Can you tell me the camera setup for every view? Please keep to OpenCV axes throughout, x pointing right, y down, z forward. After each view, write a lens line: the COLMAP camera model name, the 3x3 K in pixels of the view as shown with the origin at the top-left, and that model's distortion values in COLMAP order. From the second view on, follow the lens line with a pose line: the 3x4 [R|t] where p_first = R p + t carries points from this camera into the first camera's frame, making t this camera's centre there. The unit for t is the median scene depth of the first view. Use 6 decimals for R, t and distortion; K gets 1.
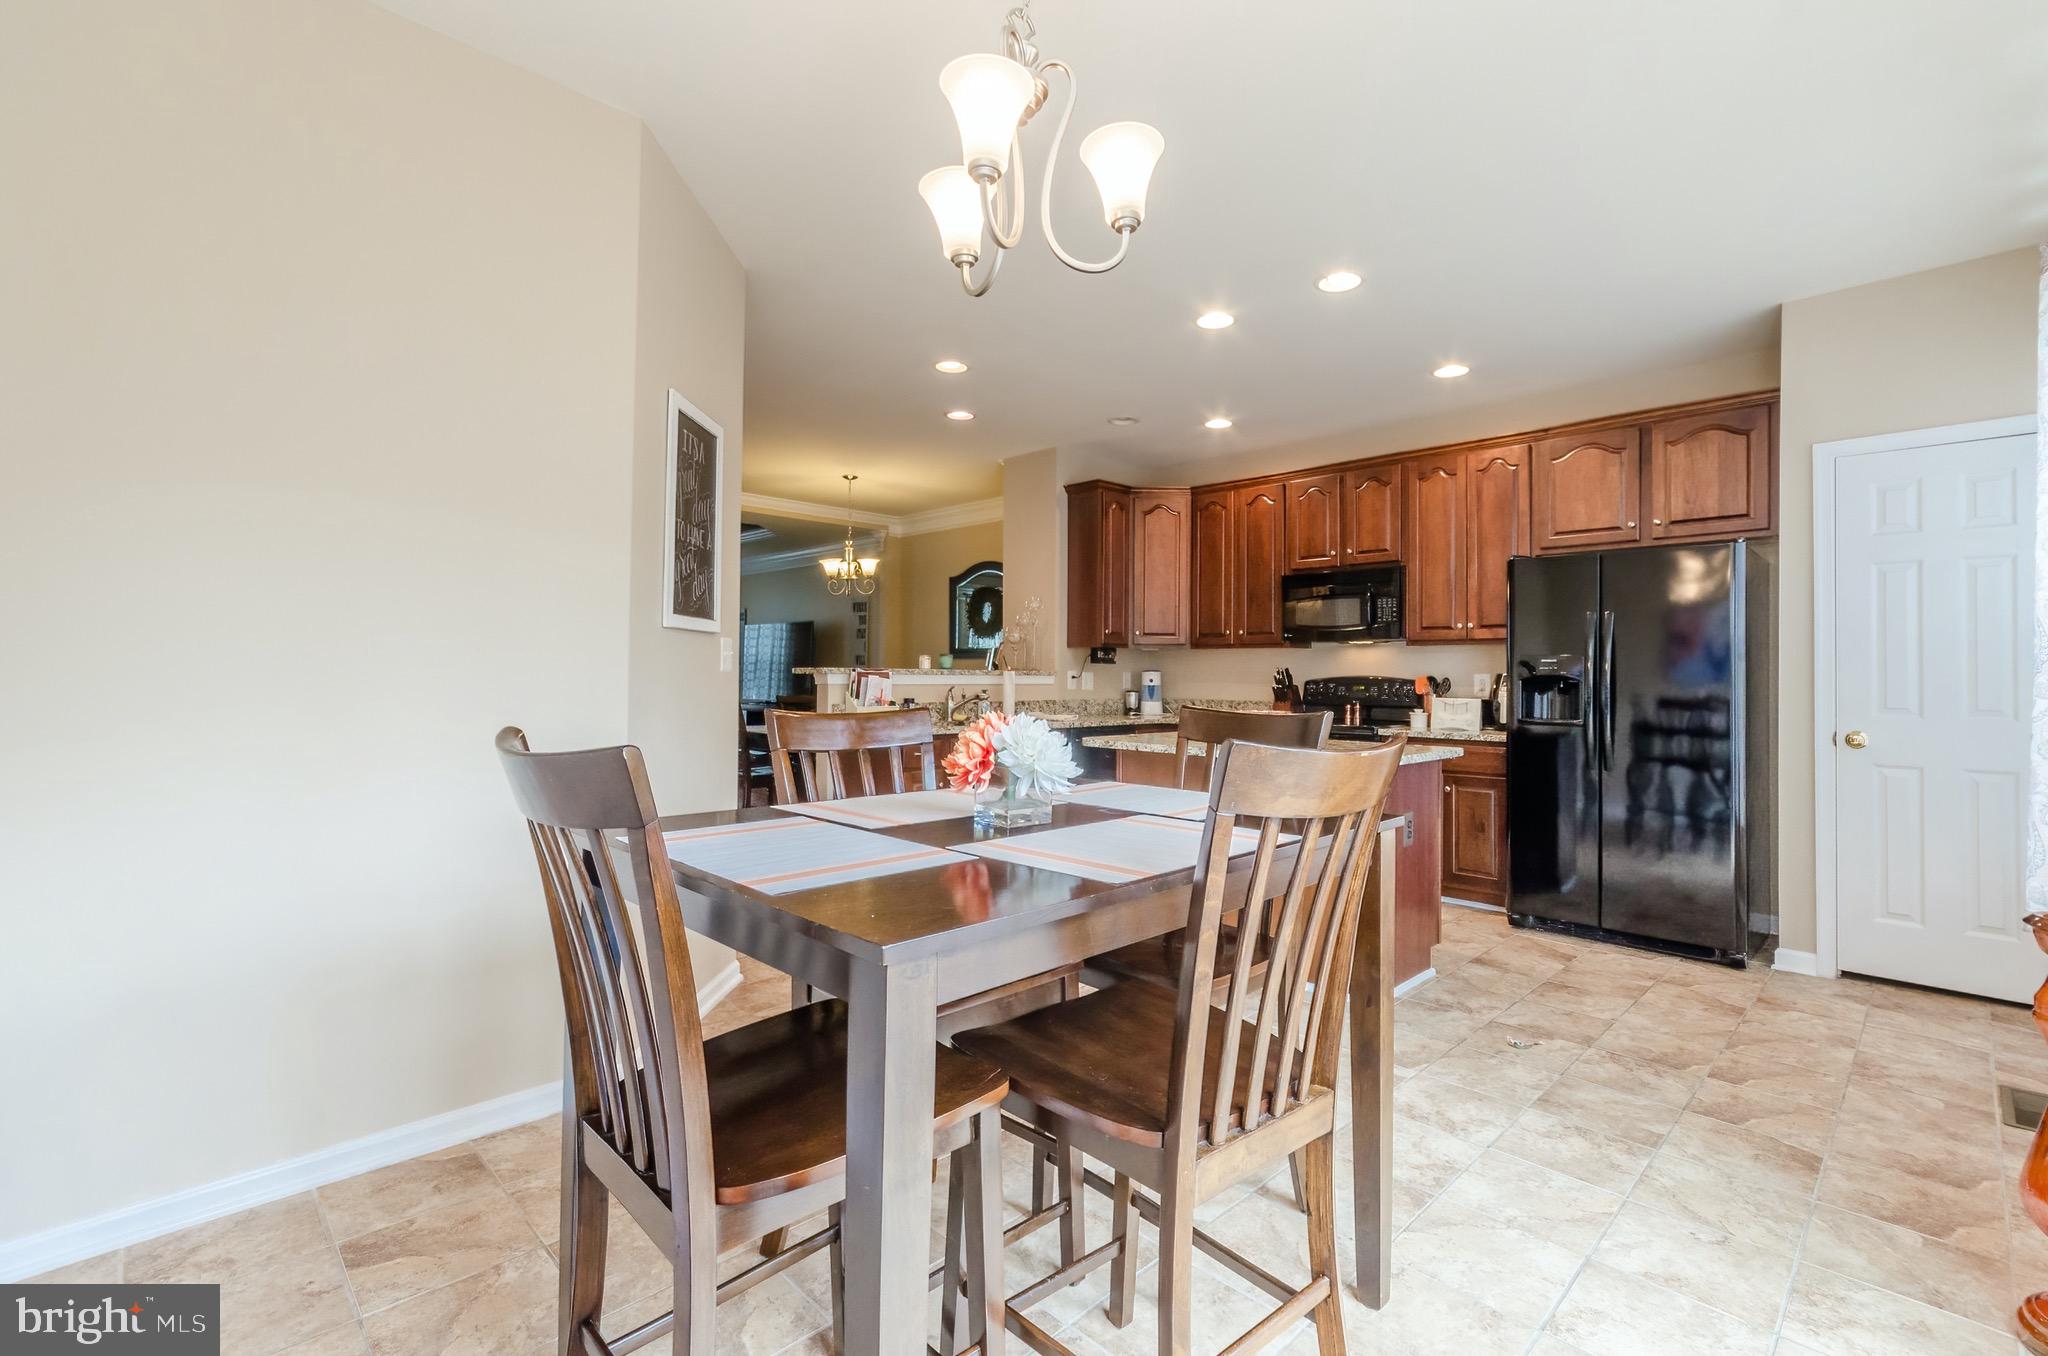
lens RADIAL K [[897.3, 0, 1072.6], [0, 897.3, 659.9], [0, 0, 1]] dist [0.007597, 0.000076]
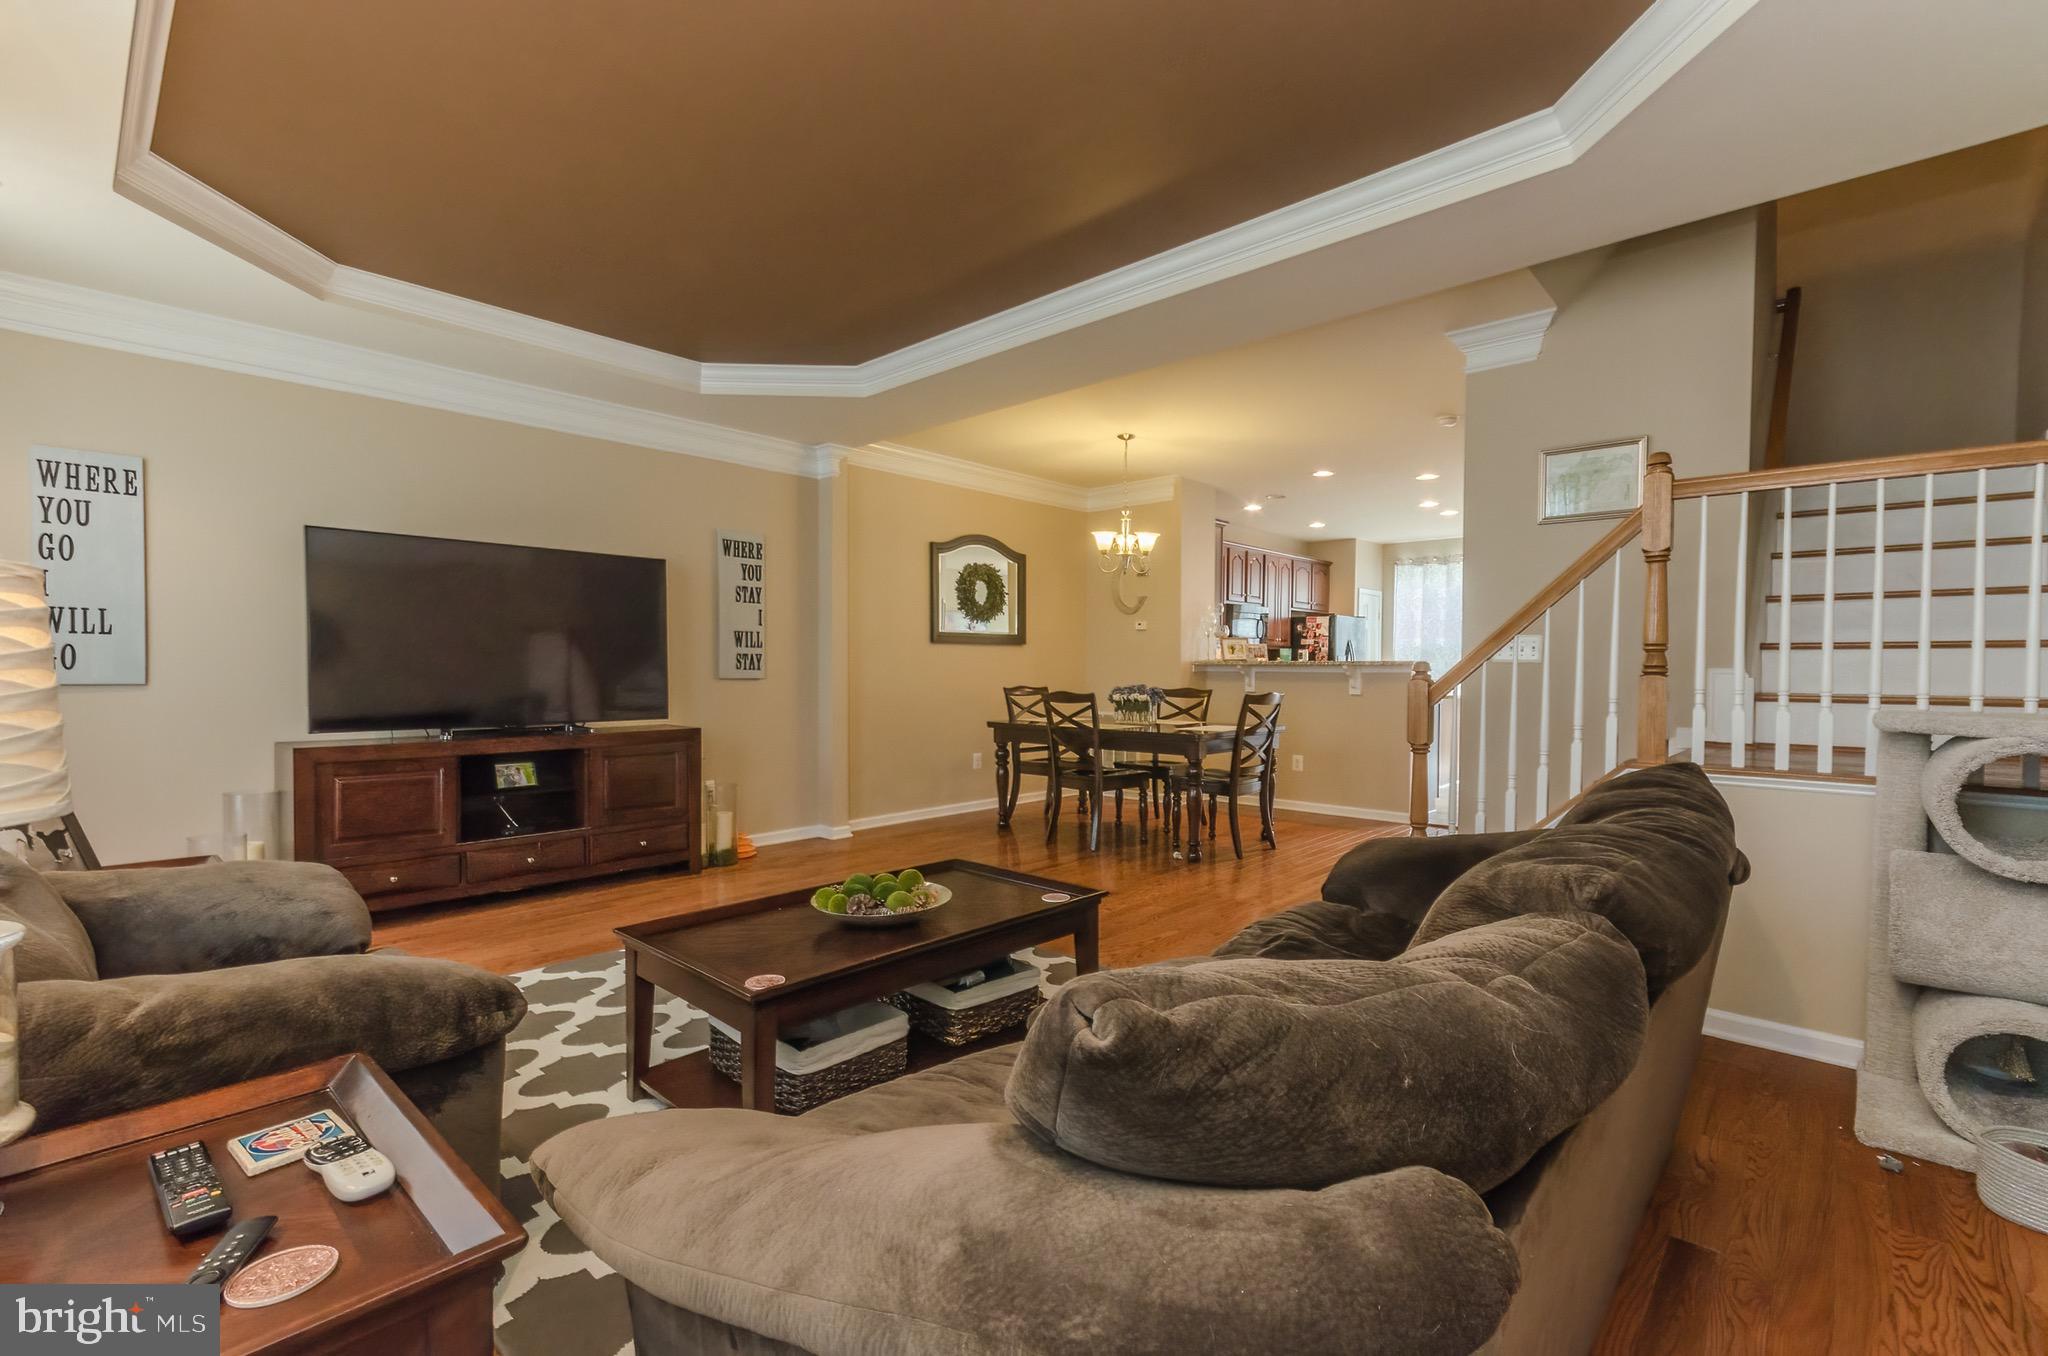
lens RADIAL K [[897.3, 0, 1041.7], [0, 897.3, 677.0], [0, 0, 1]] dist [0.007597, 0.000076]
pose [[-0.030824, -0.023999, 0.999237, -1.527750], [-0.023822, 0.999445, 0.023269, 0.012432], [-0.999241, -0.023087, -0.031378, 1.506704]]
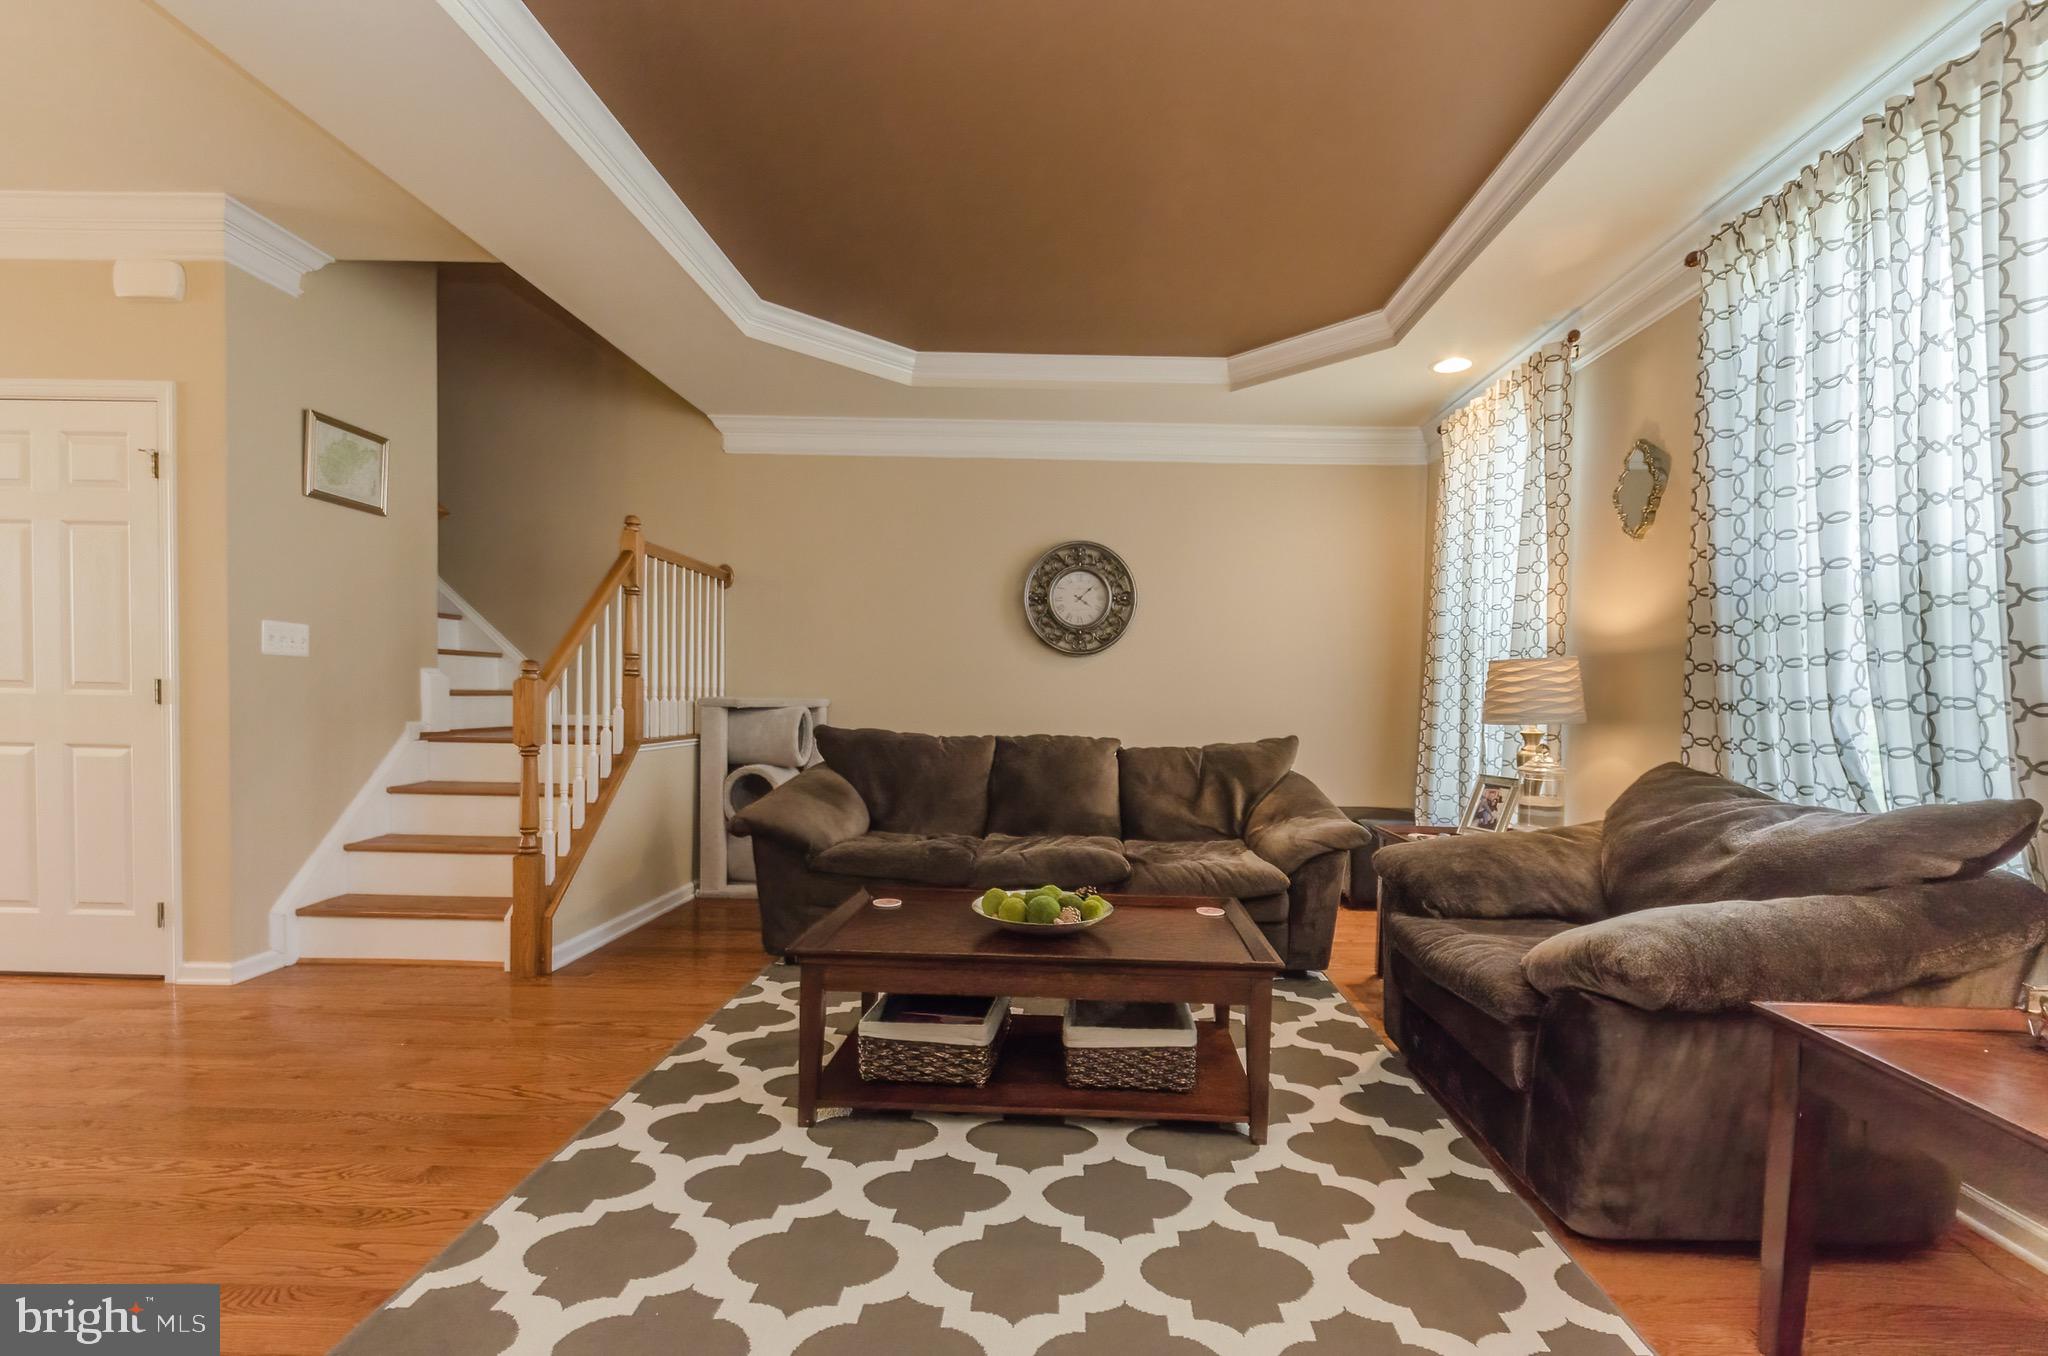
lens RADIAL K [[897.3, 0, 1059.9], [0, 897.3, 727.3], [0, 0, 1]] dist [0.007597, 0.000076]
pose [[-0.729936, 0.000988, -0.683515, -0.714277], [-0.014607, 0.999748, 0.017044, 0.042068], [0.683360, 0.022425, -0.729737, 1.937494]]
